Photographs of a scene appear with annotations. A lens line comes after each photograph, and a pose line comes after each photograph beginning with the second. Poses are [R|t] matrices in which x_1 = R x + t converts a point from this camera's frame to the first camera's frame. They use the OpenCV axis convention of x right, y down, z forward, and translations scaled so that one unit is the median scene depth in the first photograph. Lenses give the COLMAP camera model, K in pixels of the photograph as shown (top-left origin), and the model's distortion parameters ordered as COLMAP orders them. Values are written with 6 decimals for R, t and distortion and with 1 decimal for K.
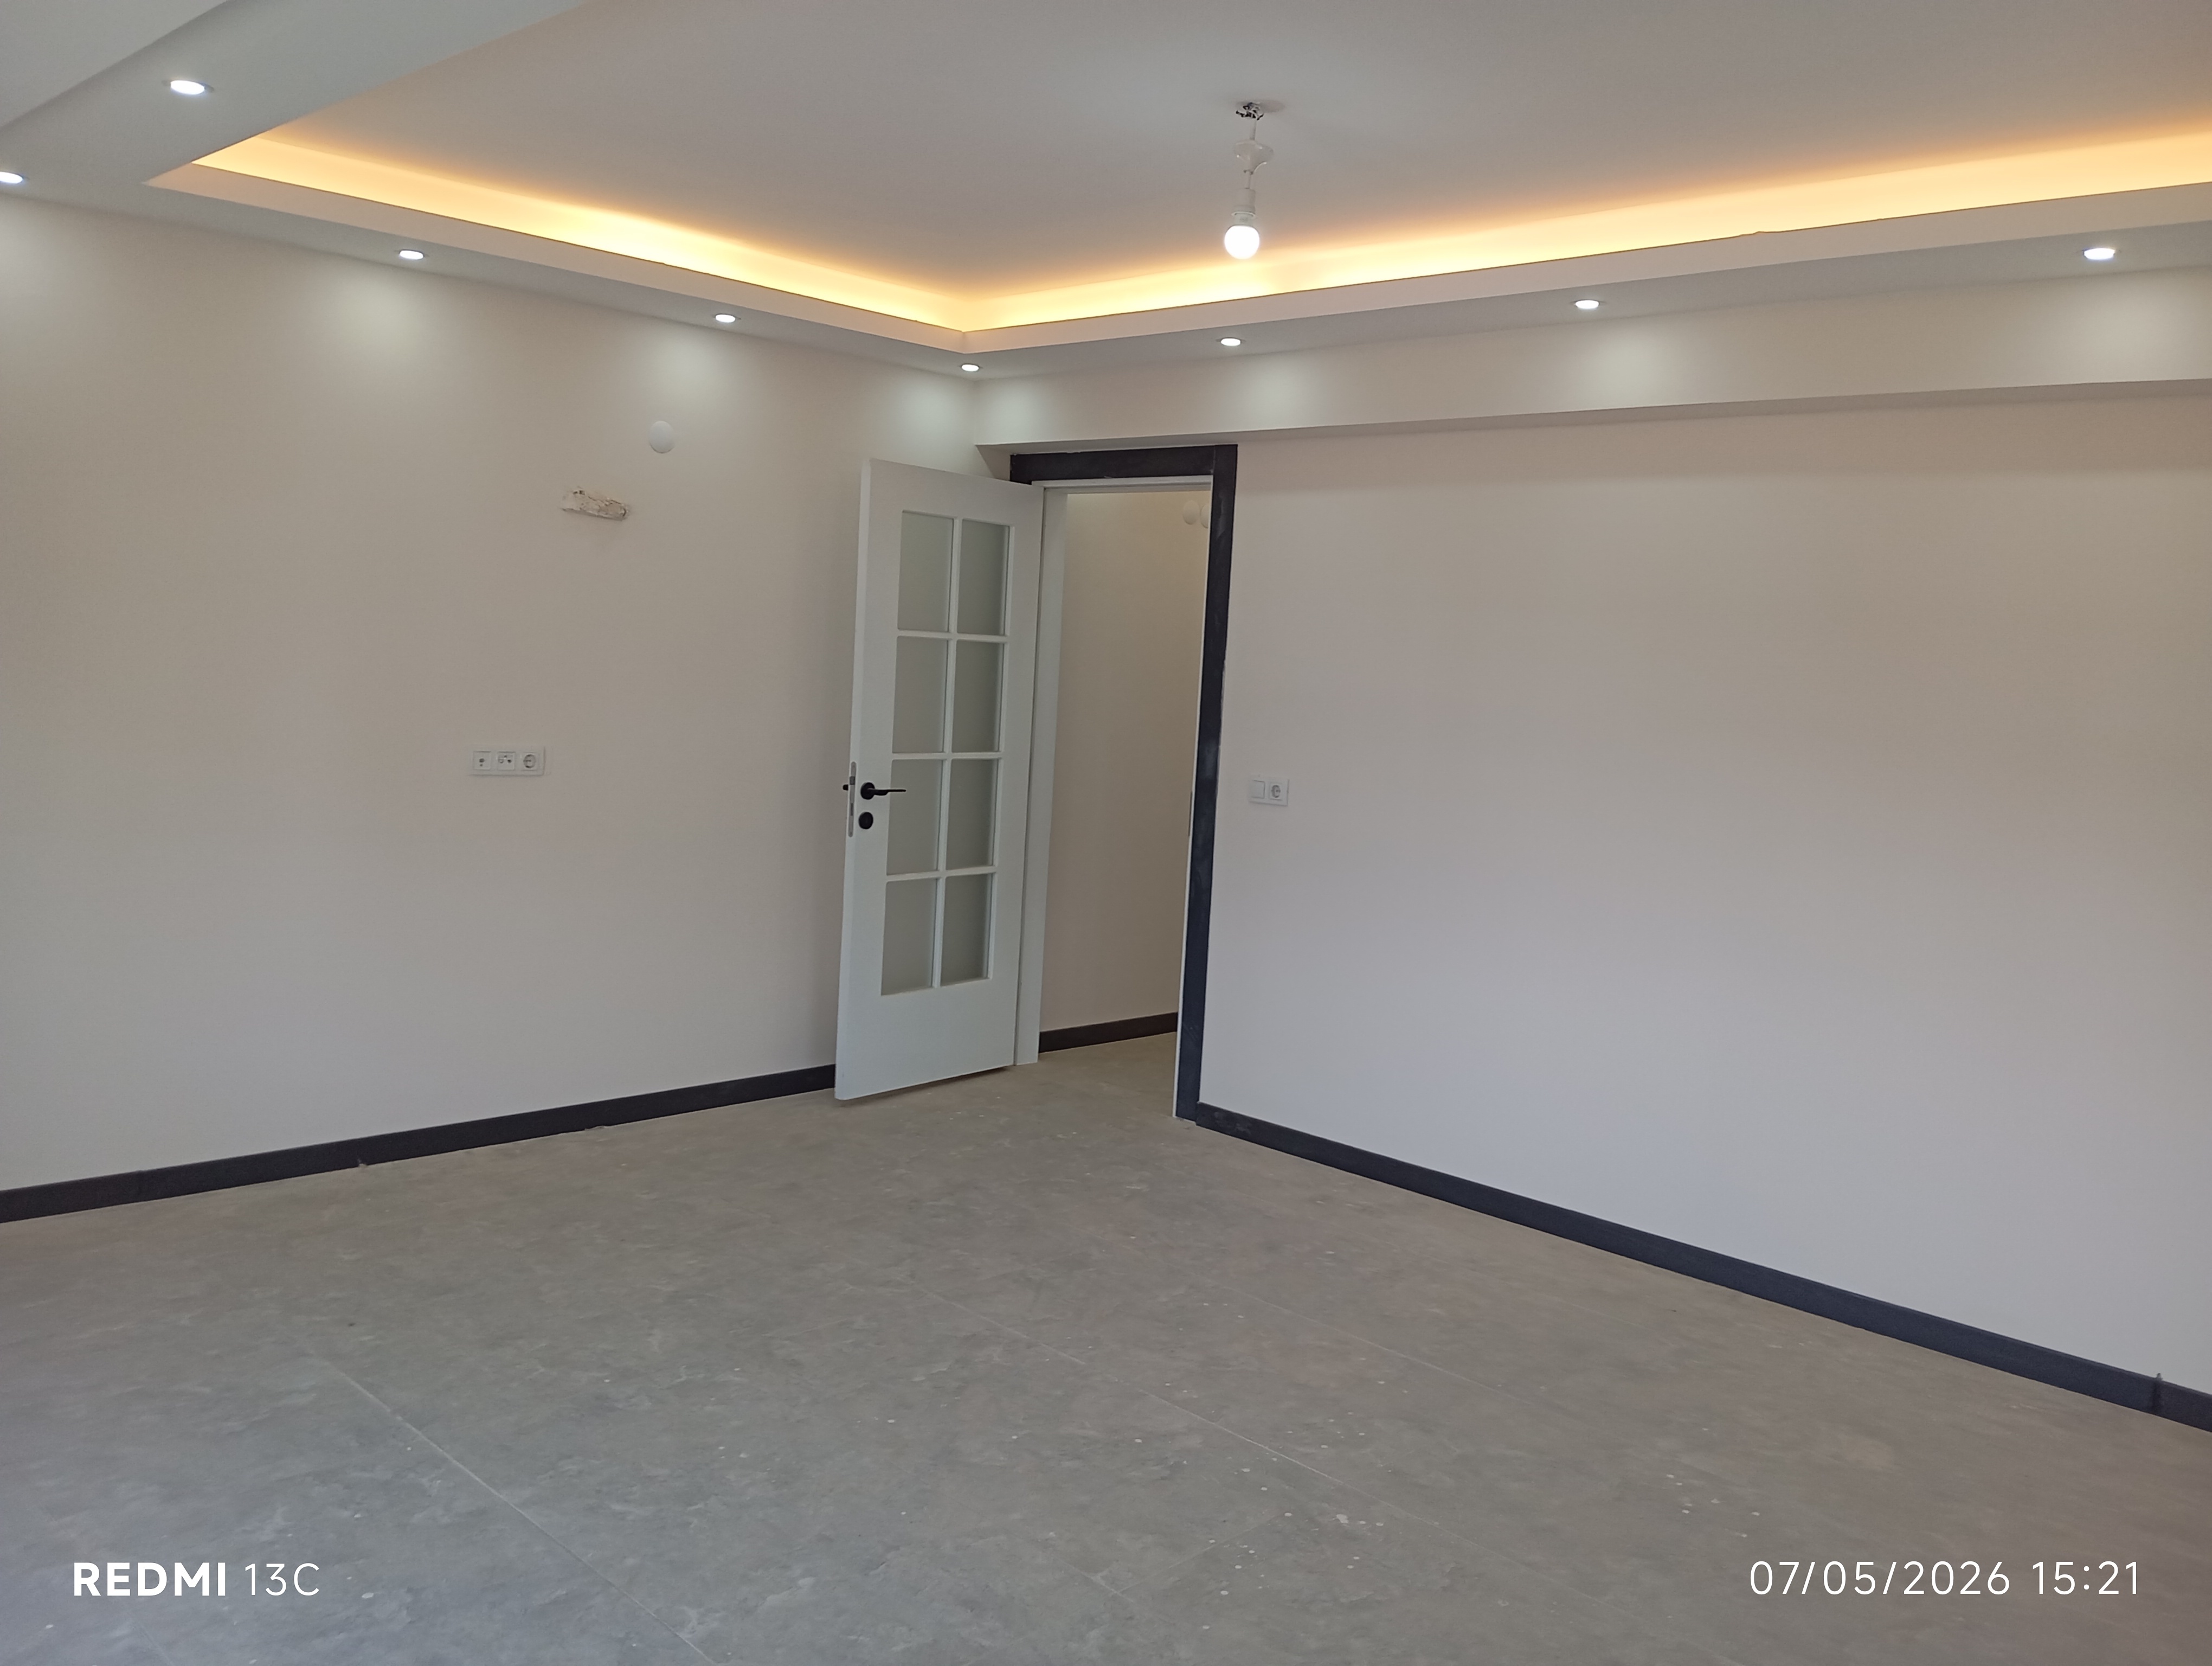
lens RADIAL K [[1818.9, 0, 1130.4], [0, 1818.9, 815.1], [0, 0, 1]] dist [0.103607, -0.201375]
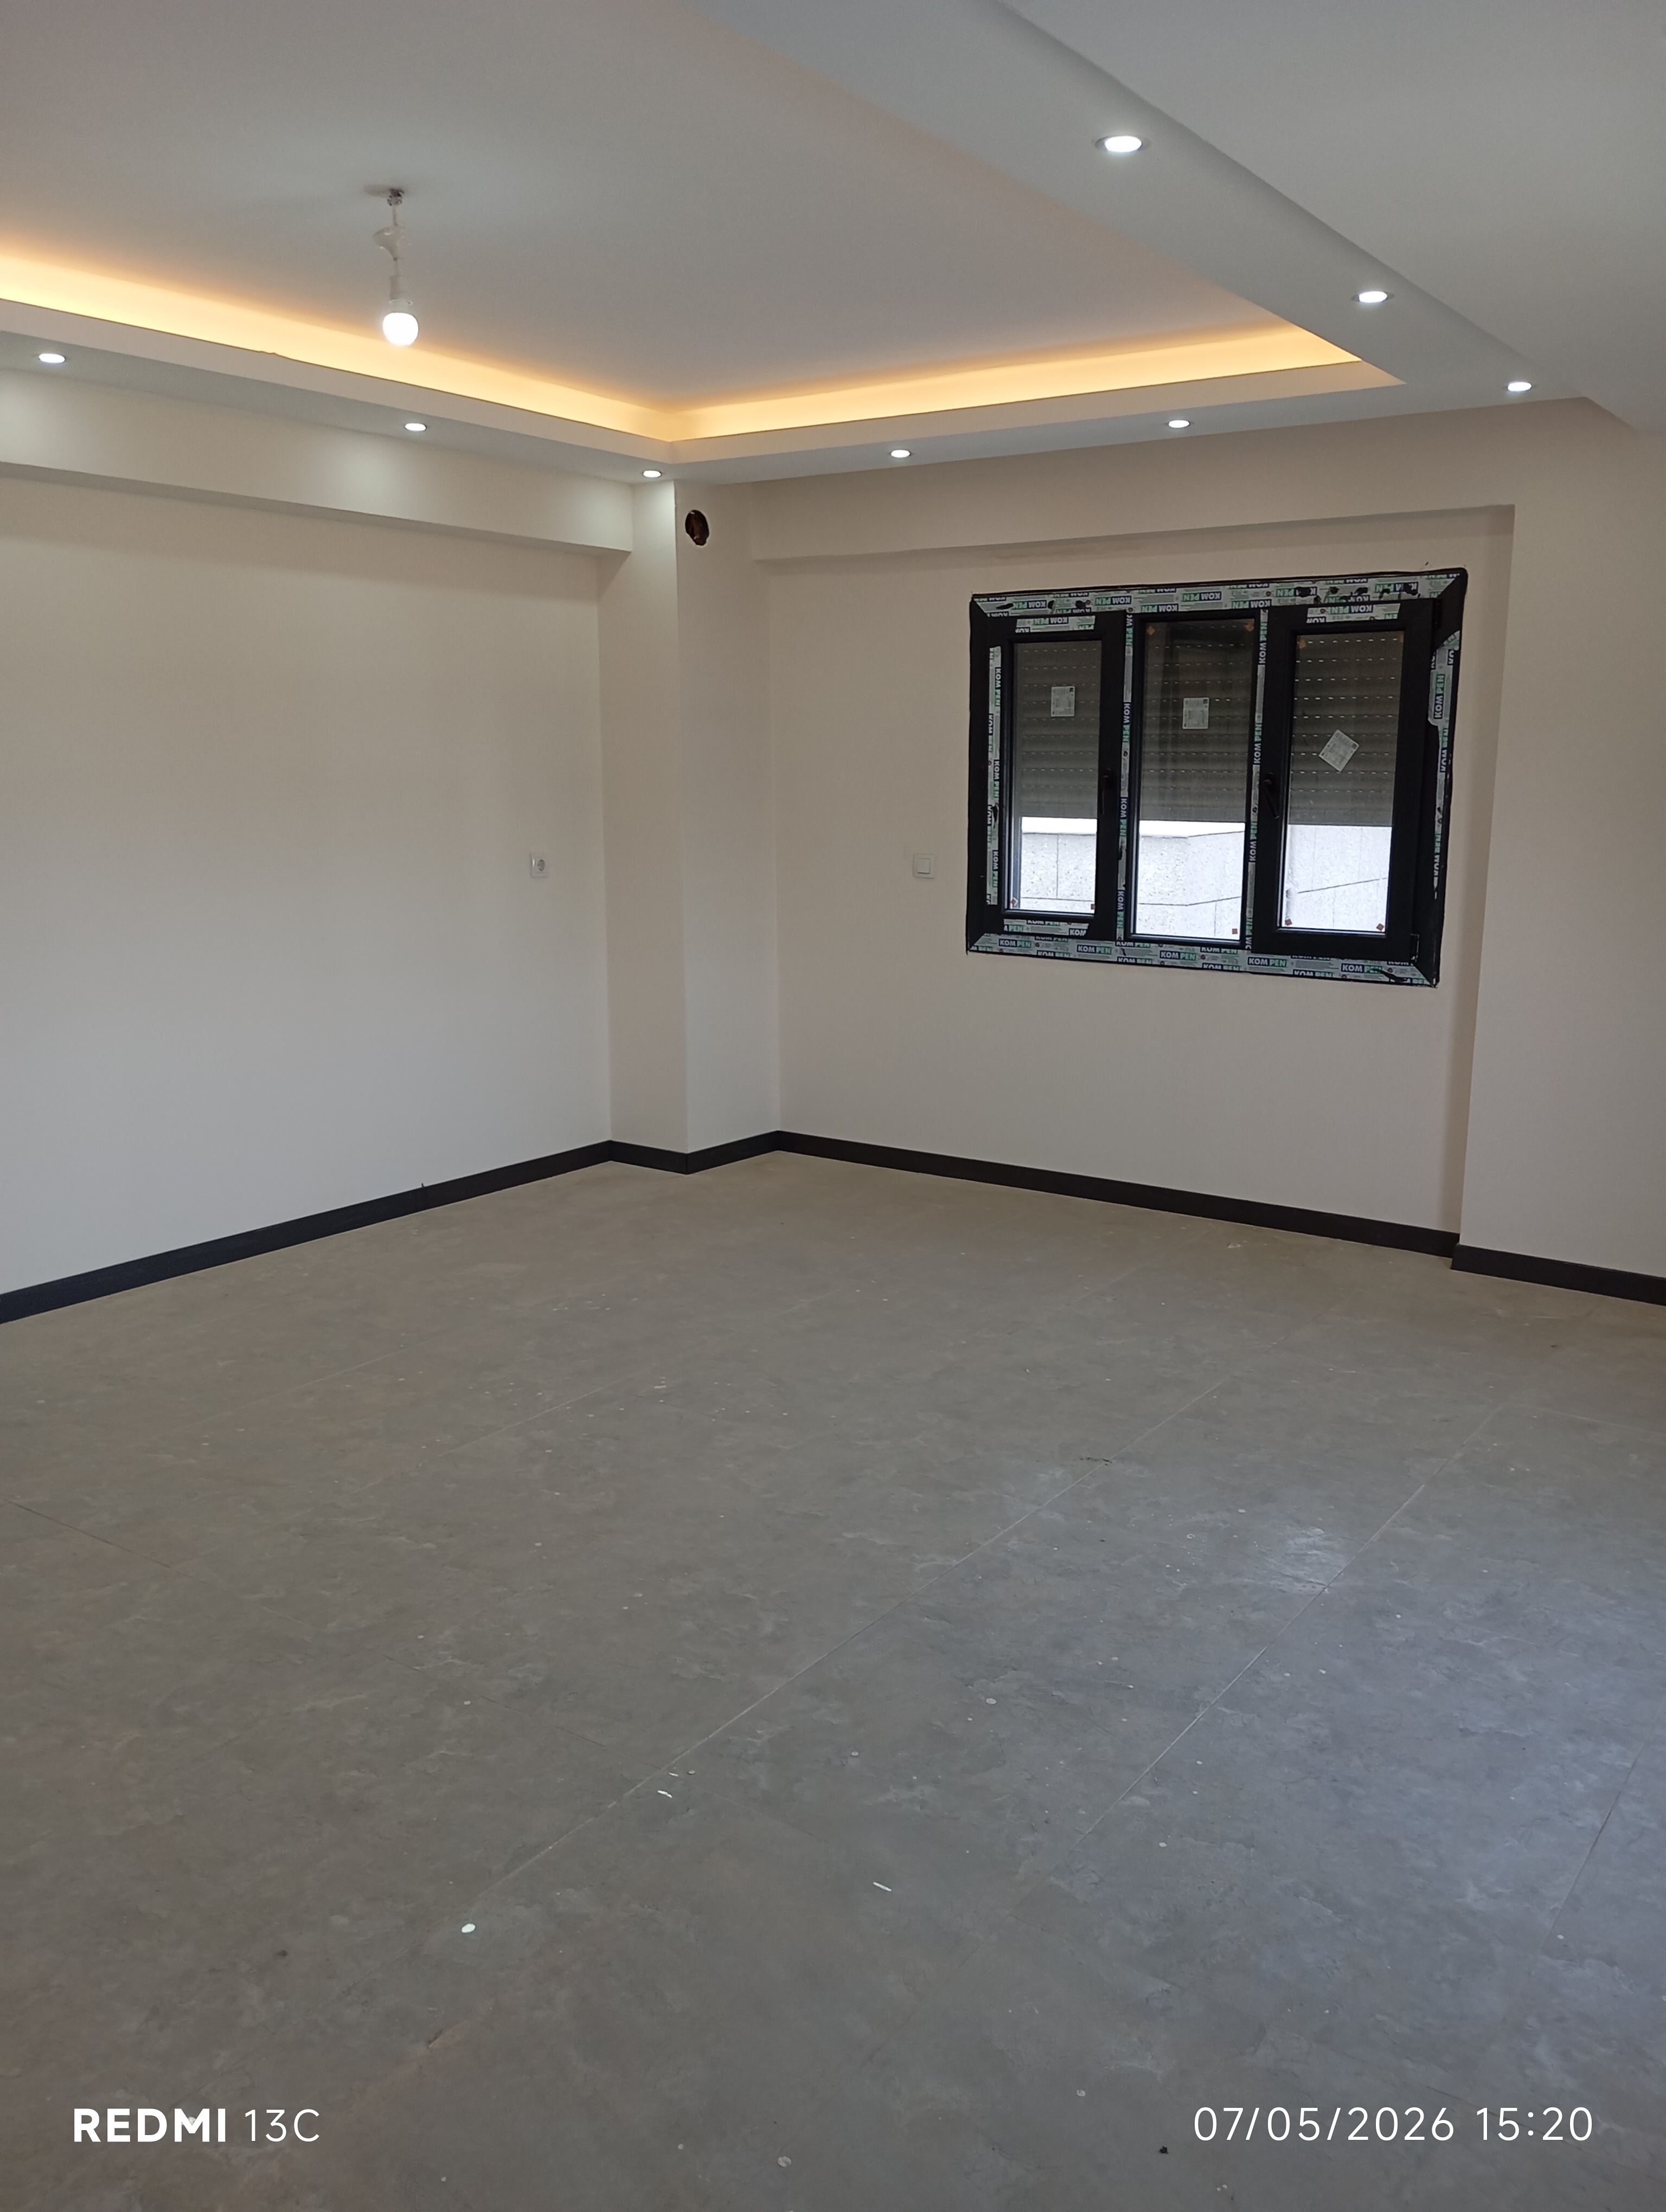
lens RADIAL K [[1813.2, 0, 849.7], [0, 1813.2, 1120.8], [0, 0, 1]] dist [0.100071, -0.182317]
pose [[-0.175093, -0.254092, 0.951199, -1.017488], [0.080692, 0.959170, 0.271075, -0.142685], [-0.981240, 0.124217, -0.147440, 0.925294]]
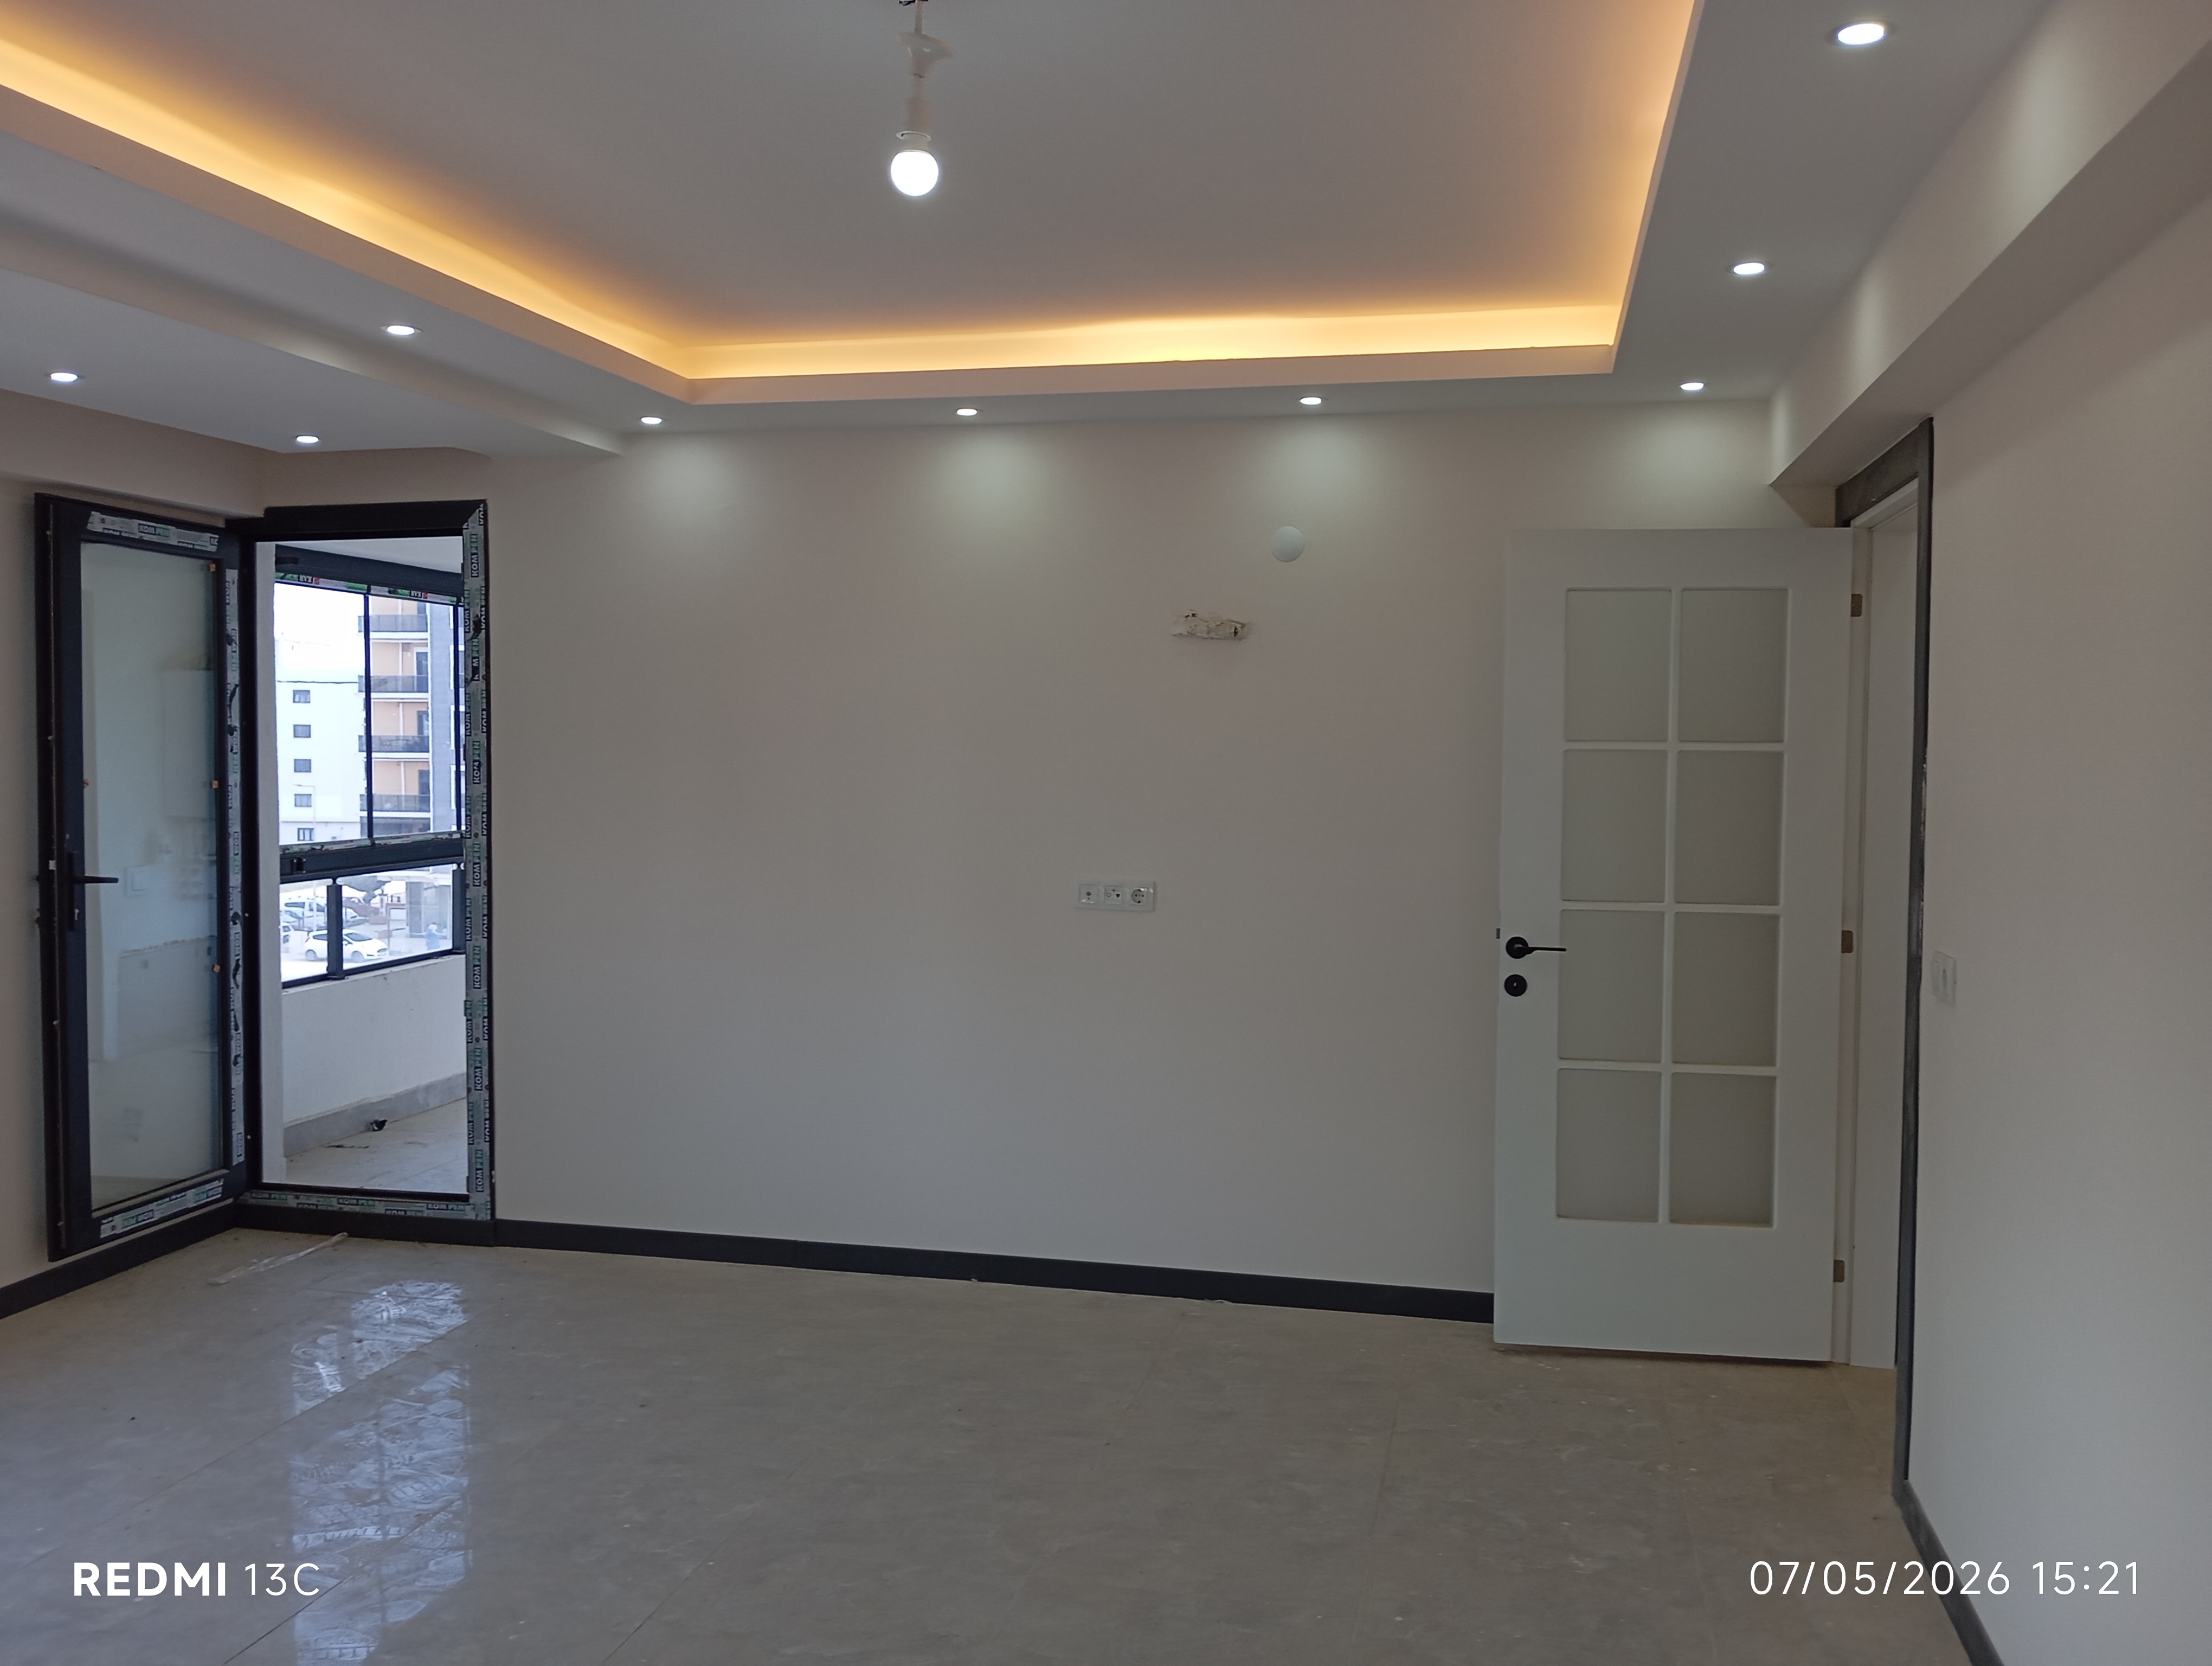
lens RADIAL K [[1809.4, 0, 1126.9], [0, 1809.4, 815.5], [0, 0, 1]] dist [0.105126, -0.193927]
pose [[0.525011, -0.015758, -0.850949, 0.679738], [-0.058943, 0.996755, -0.054824, -0.026717], [0.849052, 0.078941, 0.522379, 0.693420]]
